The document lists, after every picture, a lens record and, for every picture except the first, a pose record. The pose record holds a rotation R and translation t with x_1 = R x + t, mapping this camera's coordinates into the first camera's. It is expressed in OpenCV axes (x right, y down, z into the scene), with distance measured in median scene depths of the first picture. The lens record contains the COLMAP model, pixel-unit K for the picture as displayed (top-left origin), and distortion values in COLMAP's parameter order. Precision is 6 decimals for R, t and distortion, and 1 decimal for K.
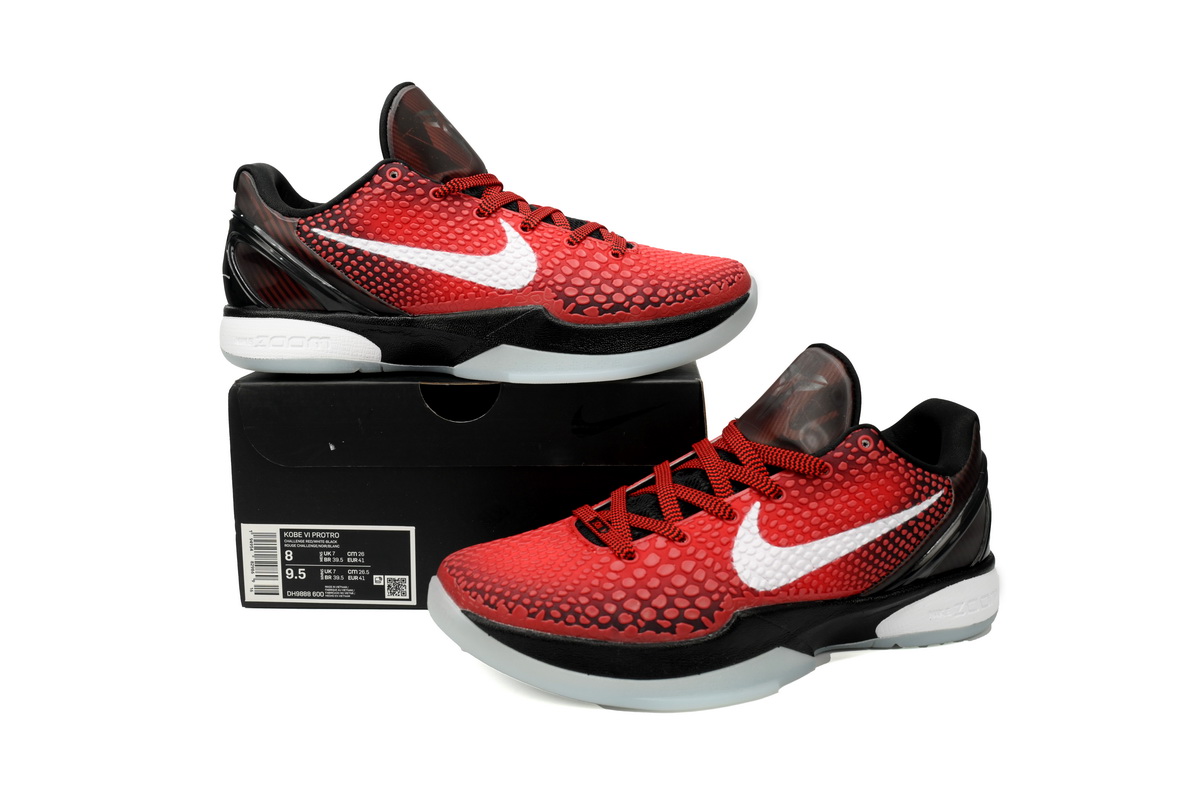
lens RADIAL K [[1127.4, 0, 602.5], [0, 1127.4, 409.3], [0, 0, 1]] dist [0.001796, 0.000000]
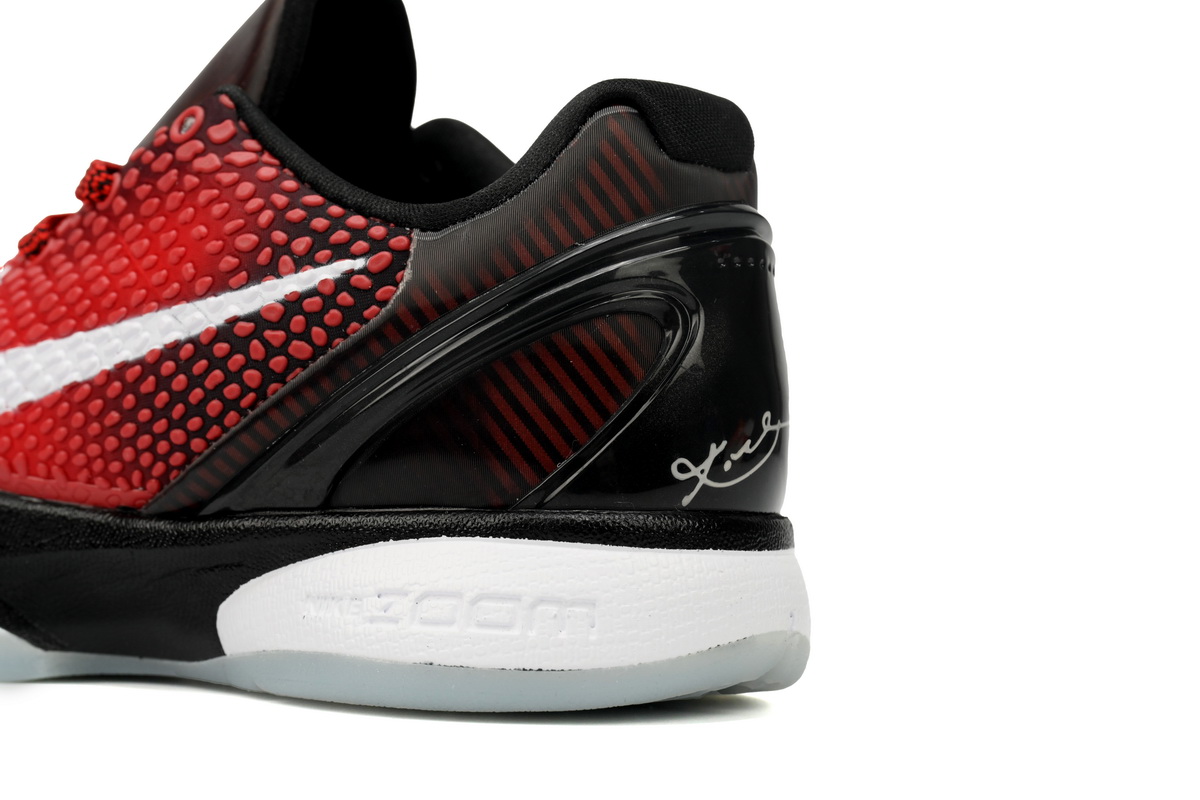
lens RADIAL K [[2209.7, 0, 600.9], [0, 2209.7, 397.5], [0, 0, 1]] dist [-0.006749, 0.000000]
pose [[0.594425, -0.008153, -0.804109, 0.954502], [-0.158466, 0.979153, -0.127072, 0.202220], [0.788382, 0.202959, 0.580741, 0.687500]]
